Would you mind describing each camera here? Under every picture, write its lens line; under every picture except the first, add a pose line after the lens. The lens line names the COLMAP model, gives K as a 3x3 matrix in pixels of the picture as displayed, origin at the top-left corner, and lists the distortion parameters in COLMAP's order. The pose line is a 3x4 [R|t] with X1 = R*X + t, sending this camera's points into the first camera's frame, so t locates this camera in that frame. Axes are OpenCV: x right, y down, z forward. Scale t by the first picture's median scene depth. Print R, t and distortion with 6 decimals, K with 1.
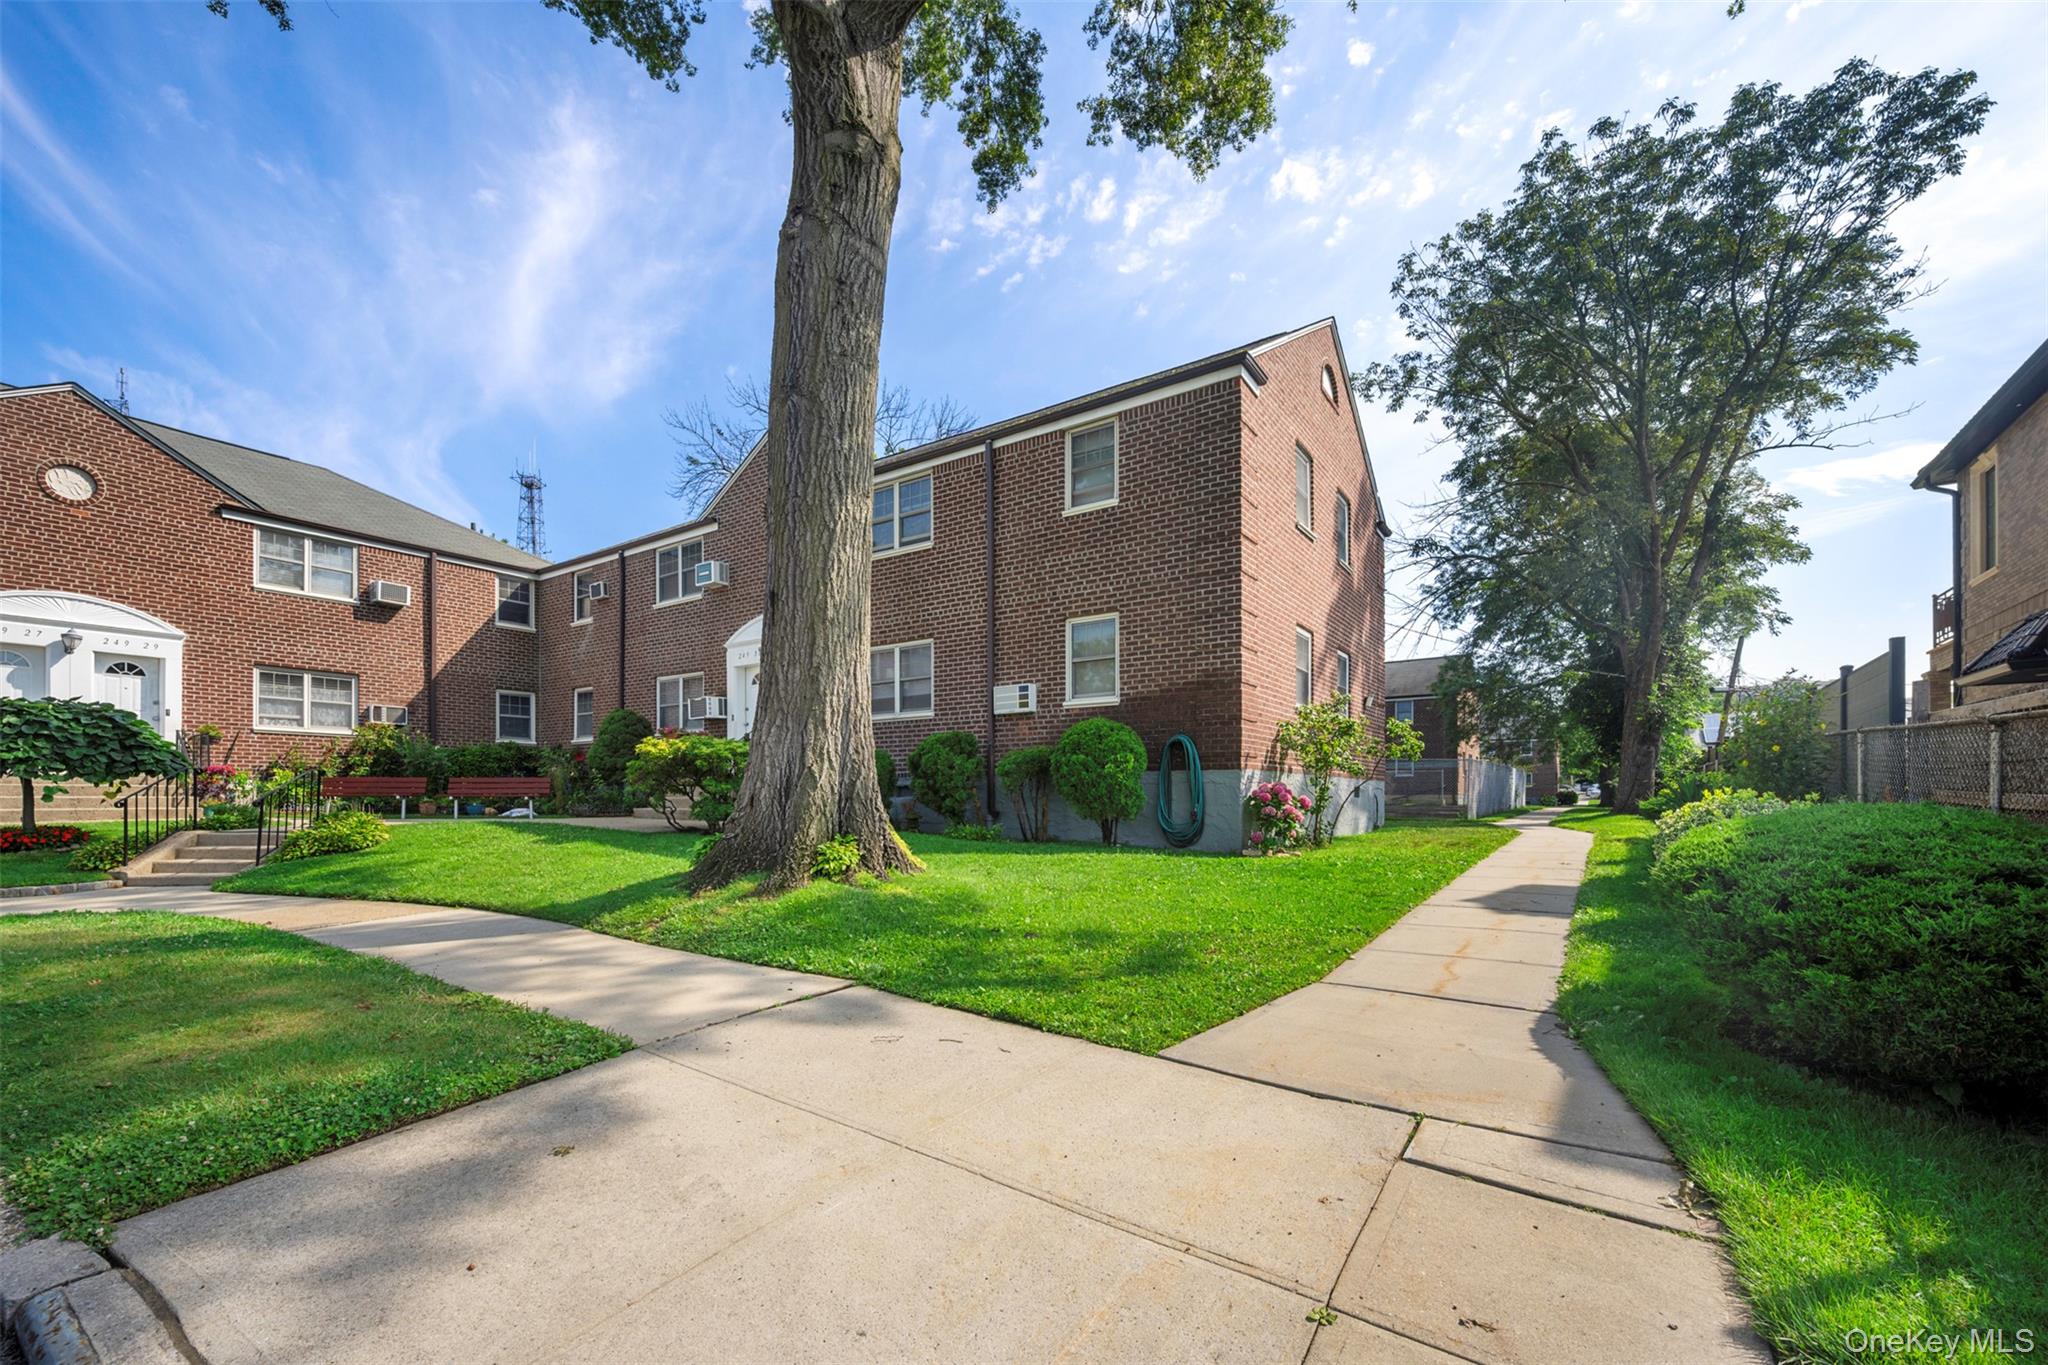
lens RADIAL K [[834.1, 0, 1088.6], [0, 834.1, 818.3], [0, 0, 1]] dist [0.001496, -0.001267]
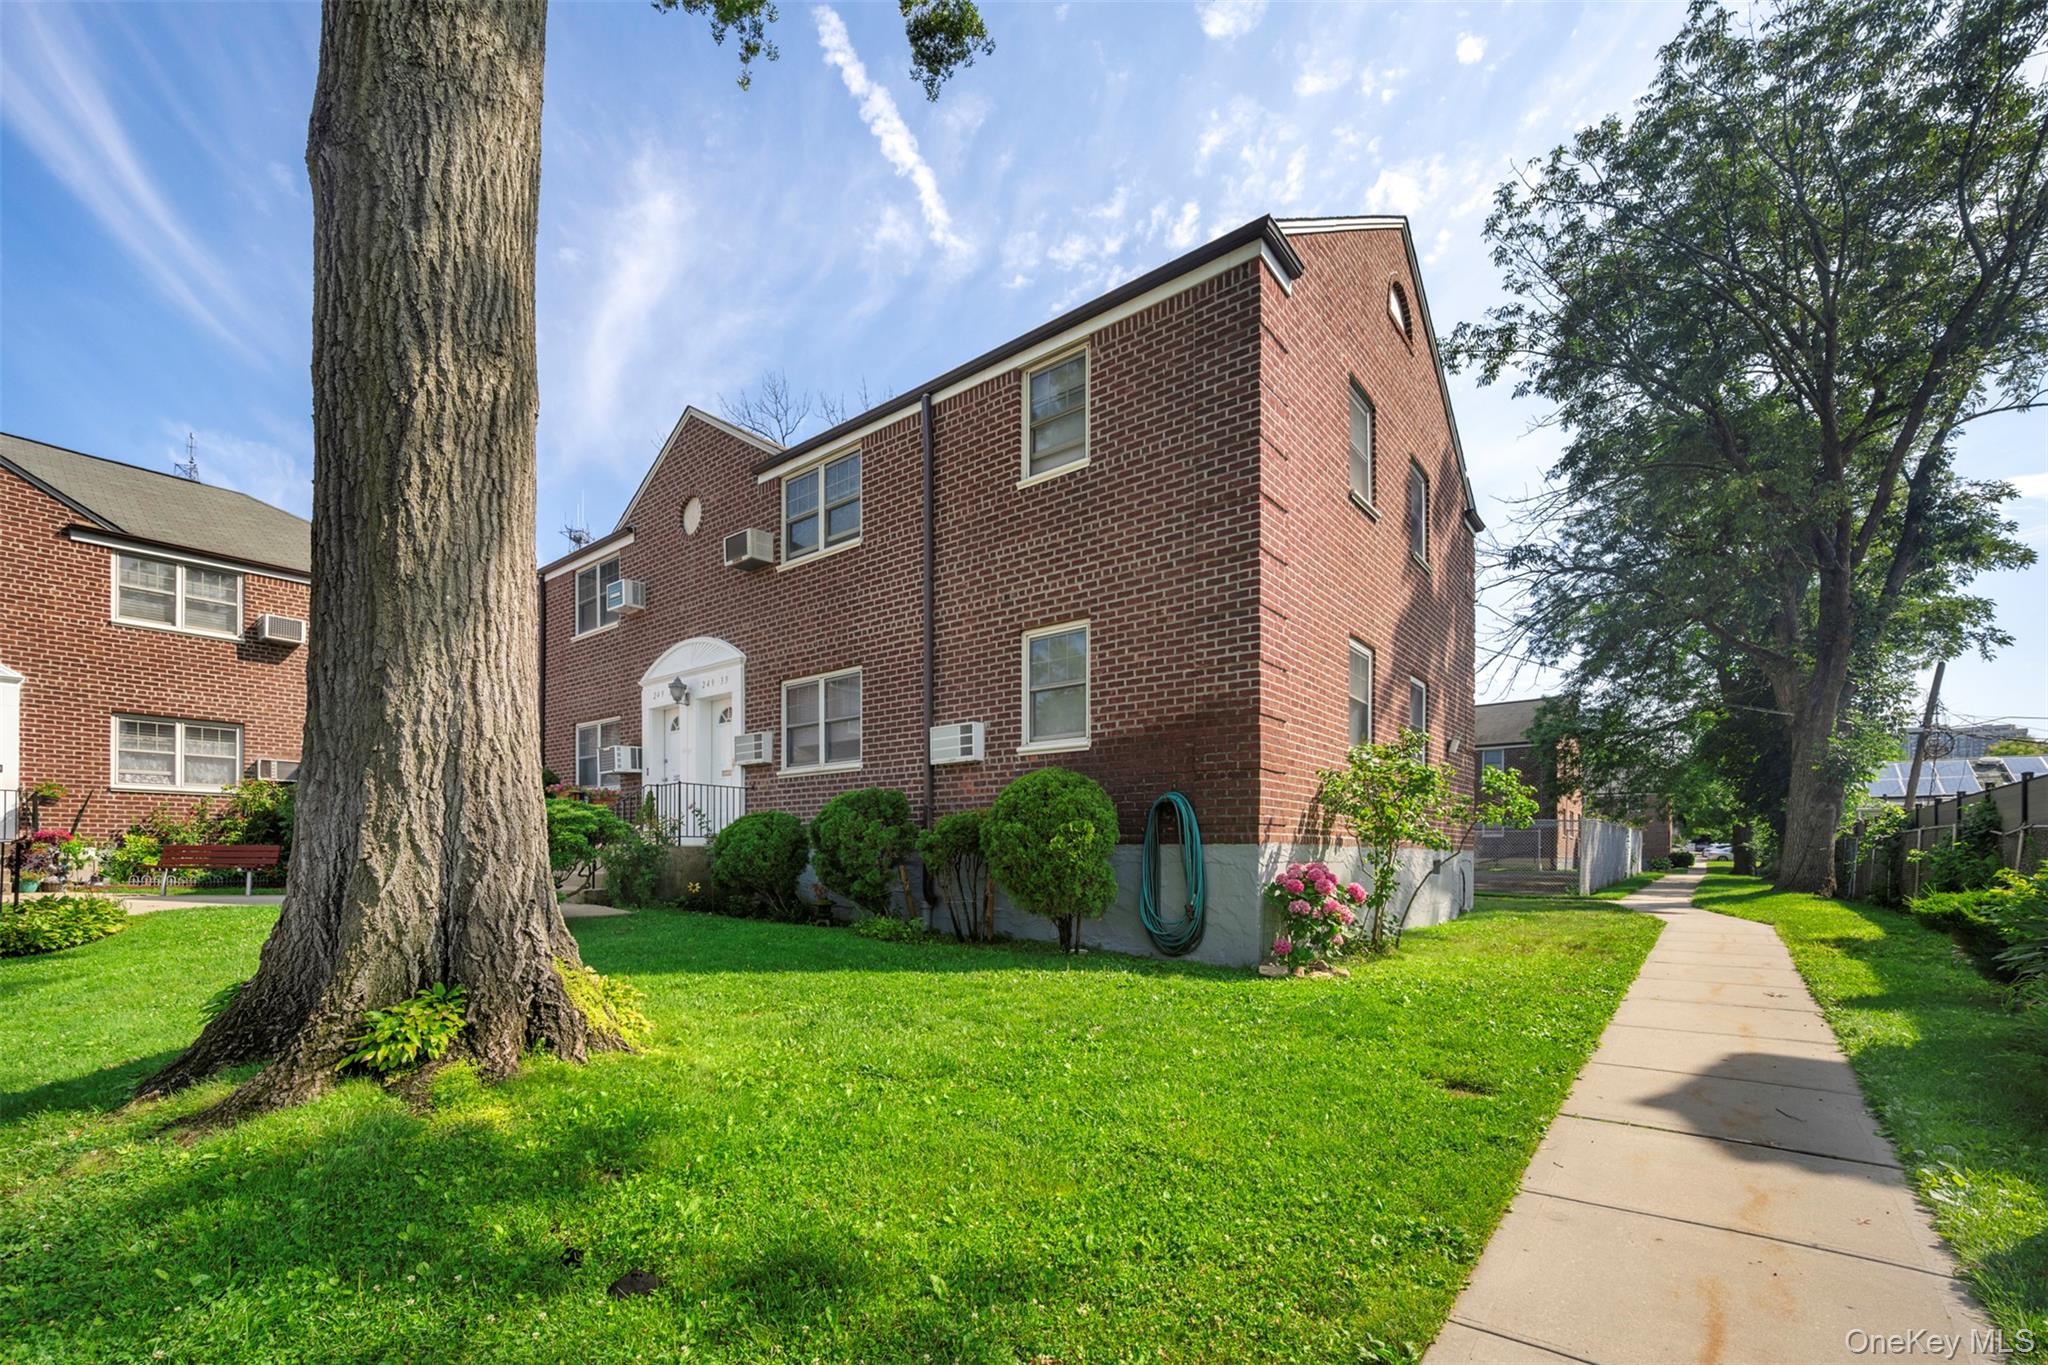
lens RADIAL K [[834.1, 0, 1099.7], [0, 834.1, 871.5], [0, 0, 1]] dist [0.001496, -0.001267]
pose [[0.997309, 0.004289, -0.073182, 0.071948], [-0.004382, 0.999990, -0.001111, -0.024365], [0.073177, 0.001429, 0.997318, 0.222149]]
